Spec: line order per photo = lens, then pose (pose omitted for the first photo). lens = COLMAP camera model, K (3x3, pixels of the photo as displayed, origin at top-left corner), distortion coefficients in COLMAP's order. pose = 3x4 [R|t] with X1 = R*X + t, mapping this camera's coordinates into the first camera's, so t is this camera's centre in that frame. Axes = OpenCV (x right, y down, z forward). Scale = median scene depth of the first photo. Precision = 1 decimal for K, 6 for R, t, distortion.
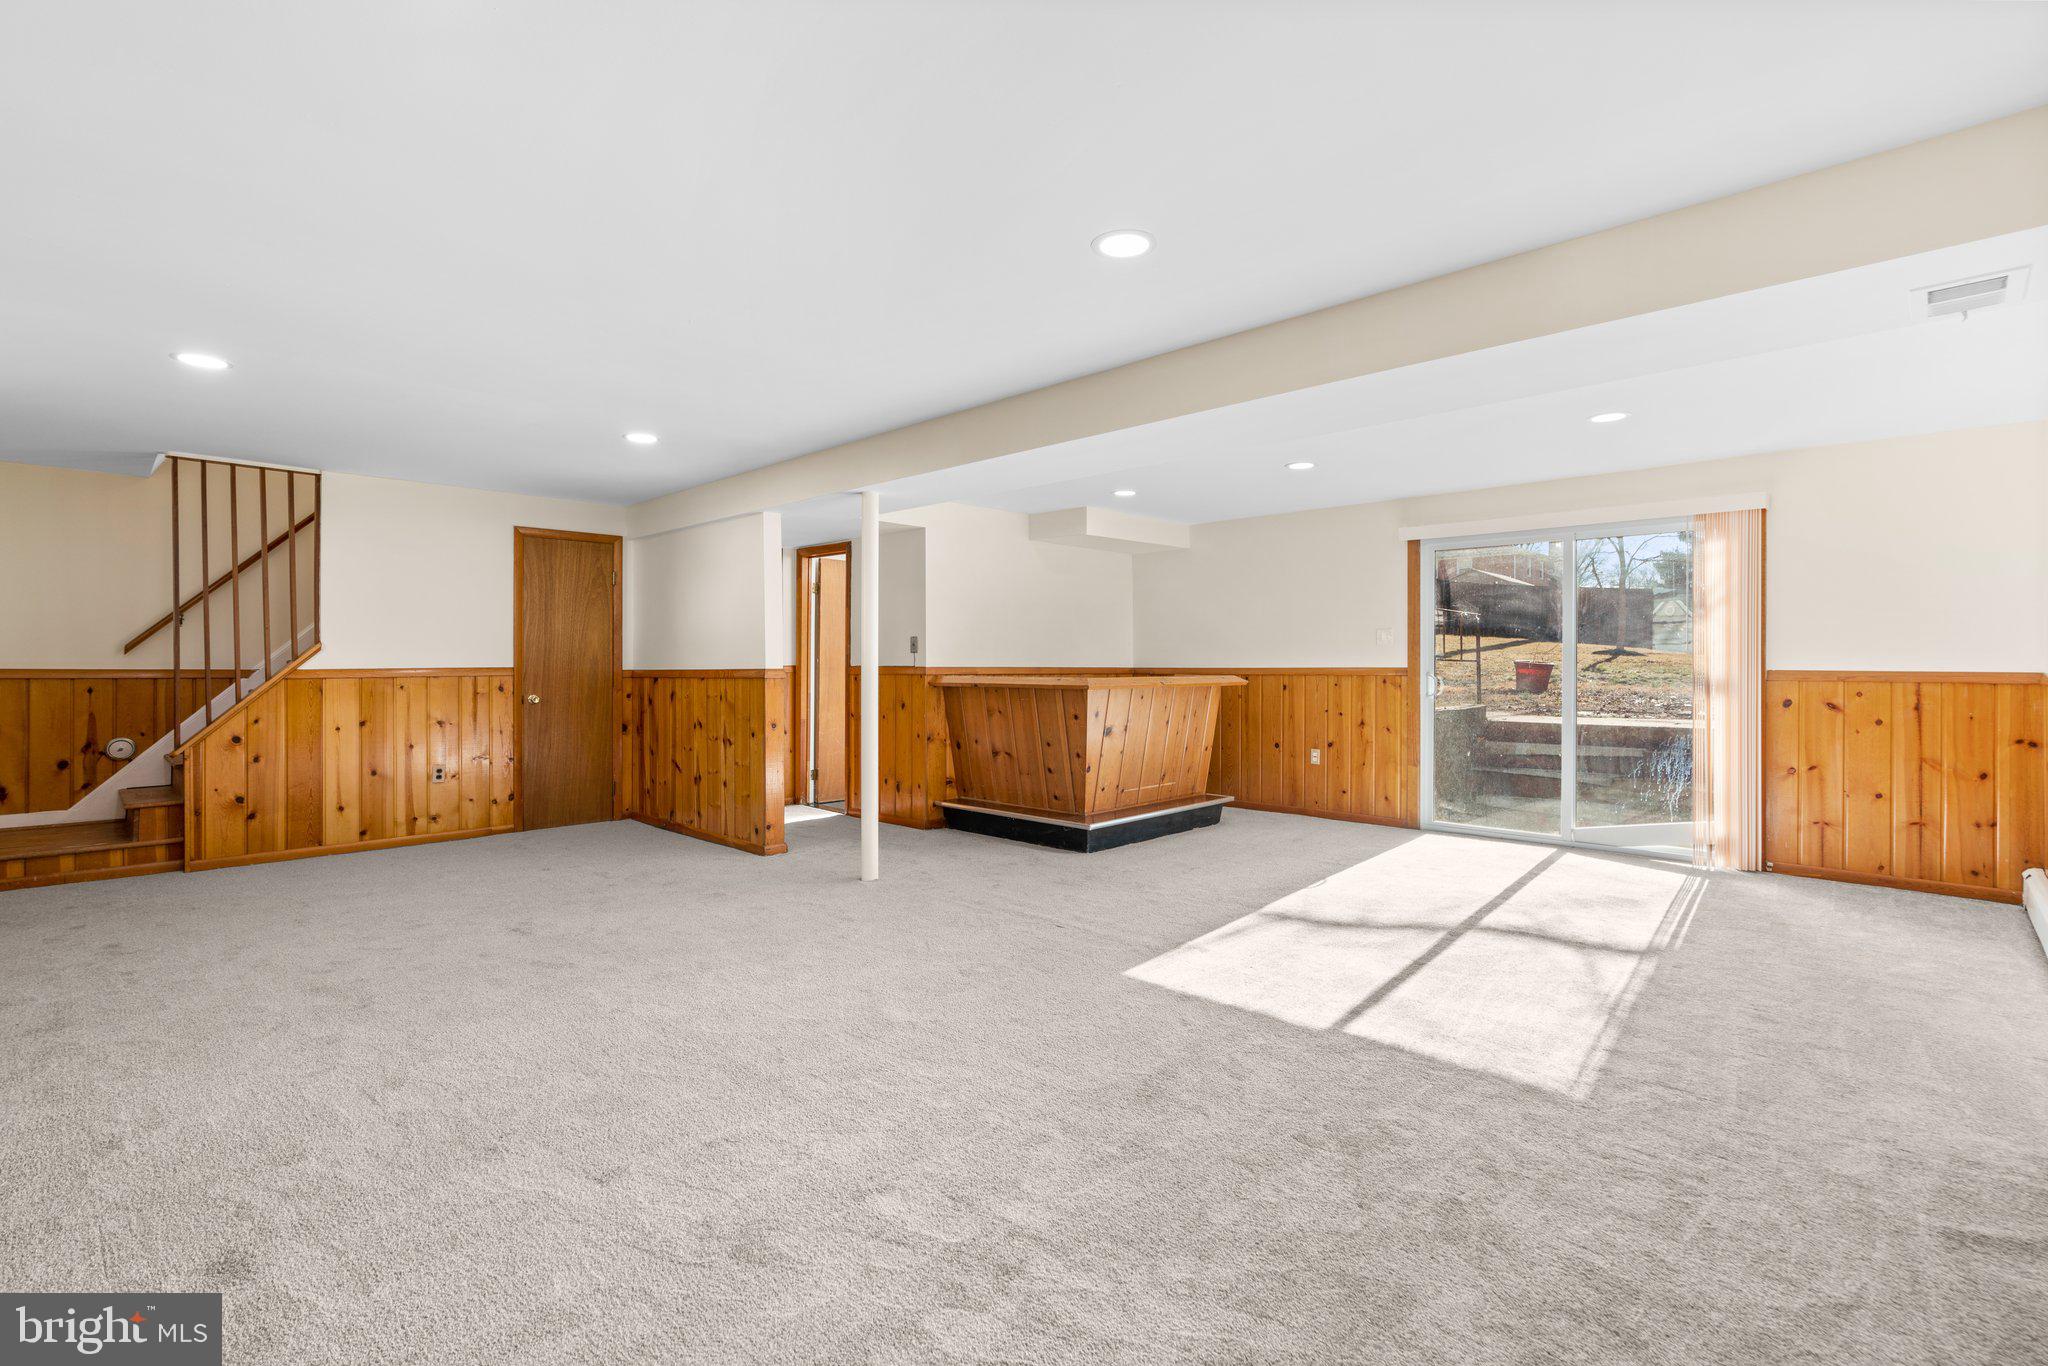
lens RADIAL K [[933.5, 0, 1035.8], [0, 933.5, 678.0], [0, 0, 1]] dist [-0.011222, 0.001501]
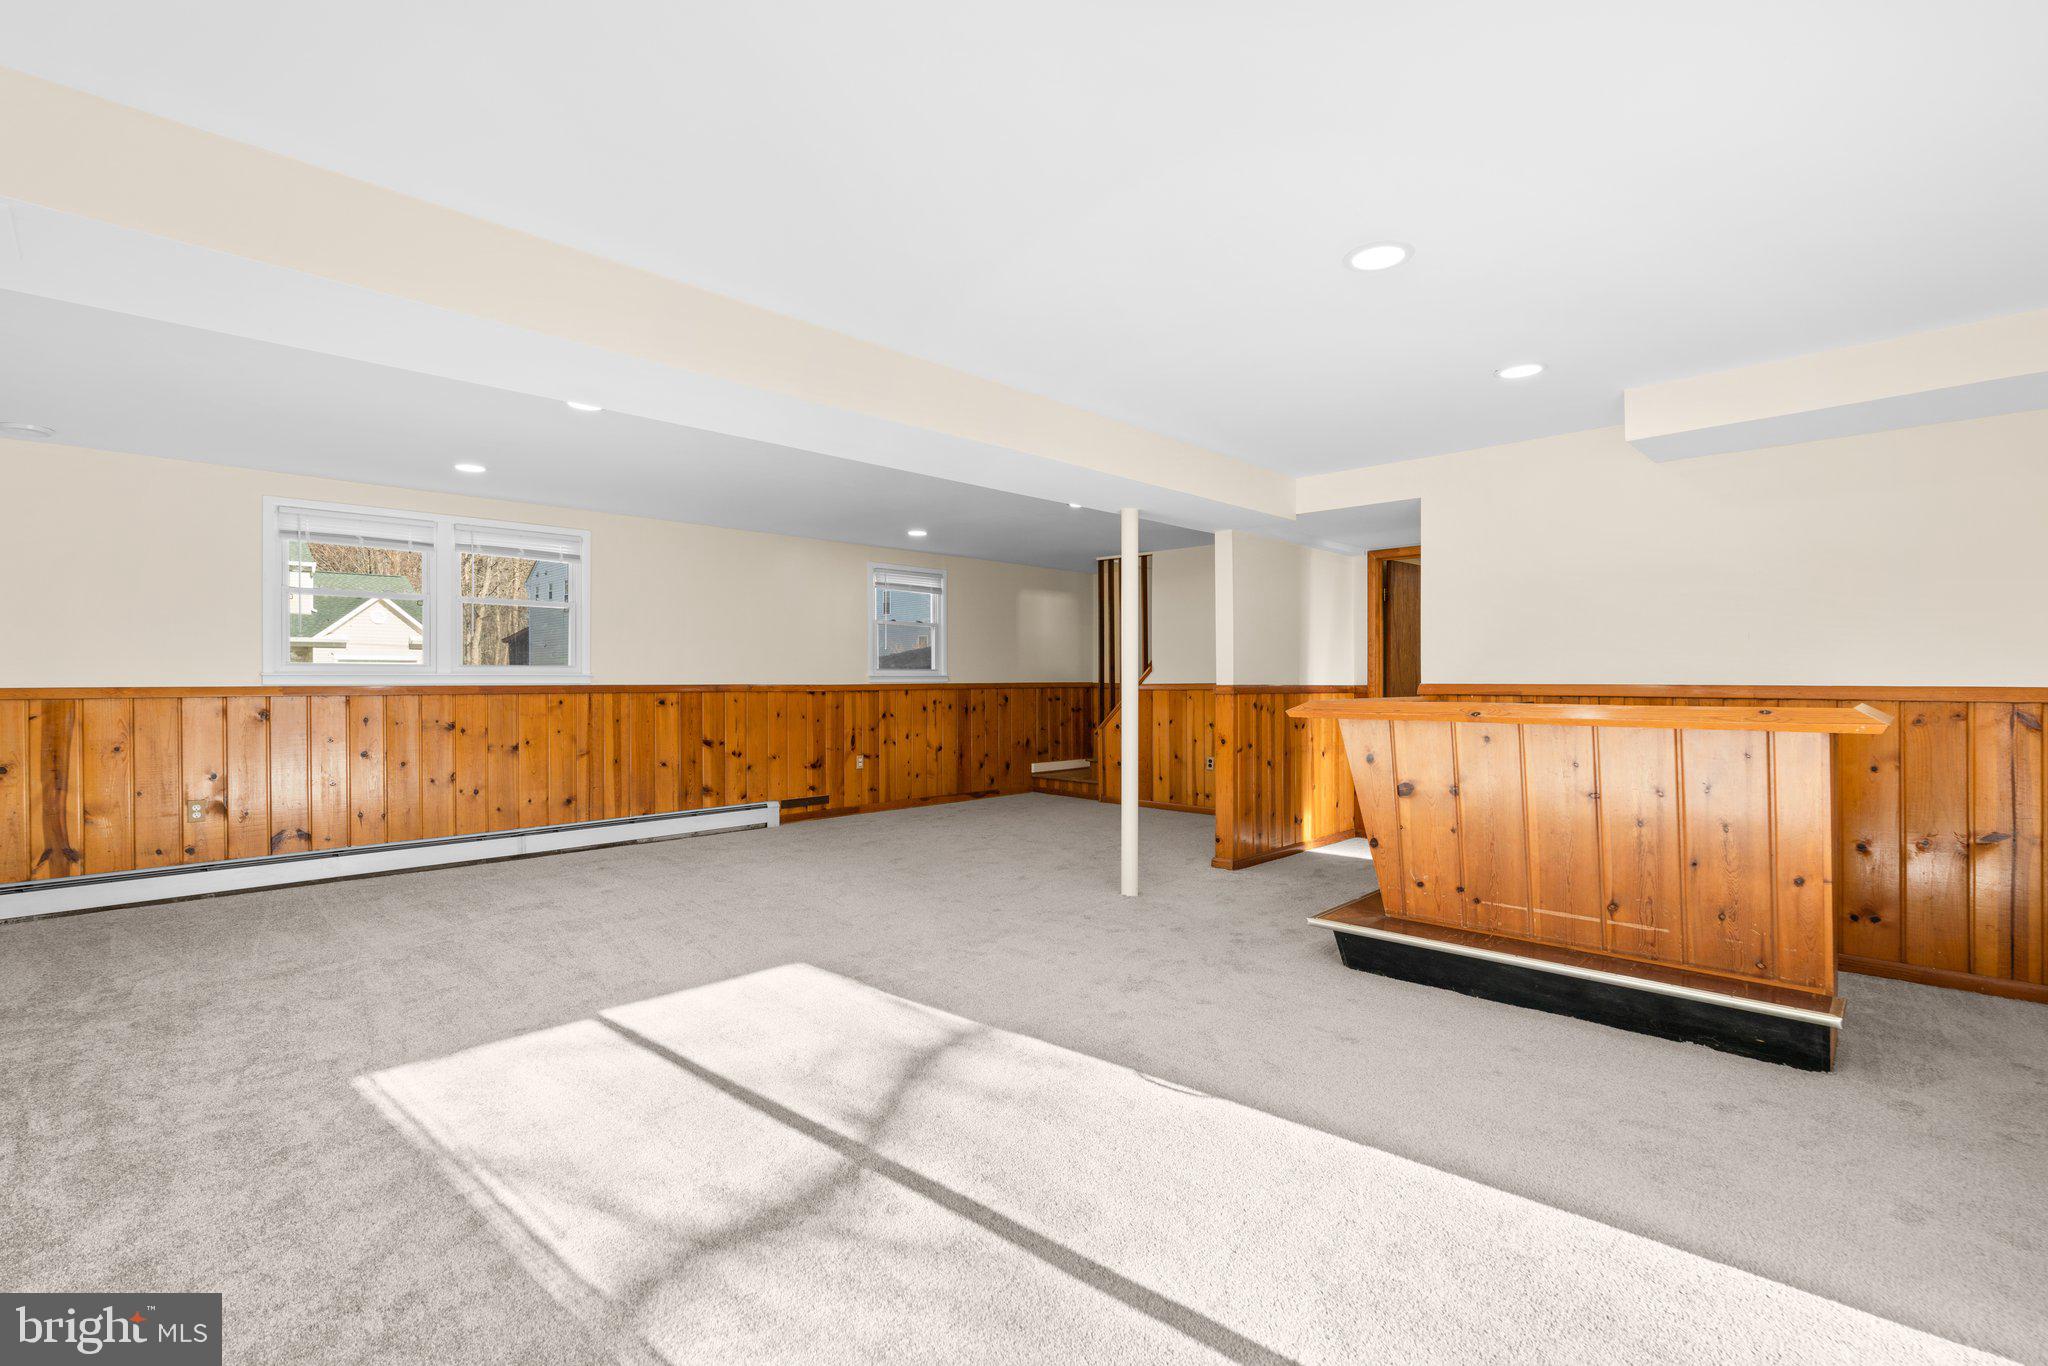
lens RADIAL K [[933.5, 0, 1034.1], [0, 933.5, 674.2], [0, 0, 1]] dist [-0.011222, 0.001501]
pose [[-0.017315, -0.007050, -0.999825, 0.693672], [-0.012708, 0.999896, -0.006830, -0.011638], [0.999769, 0.012588, -0.017403, 0.755175]]
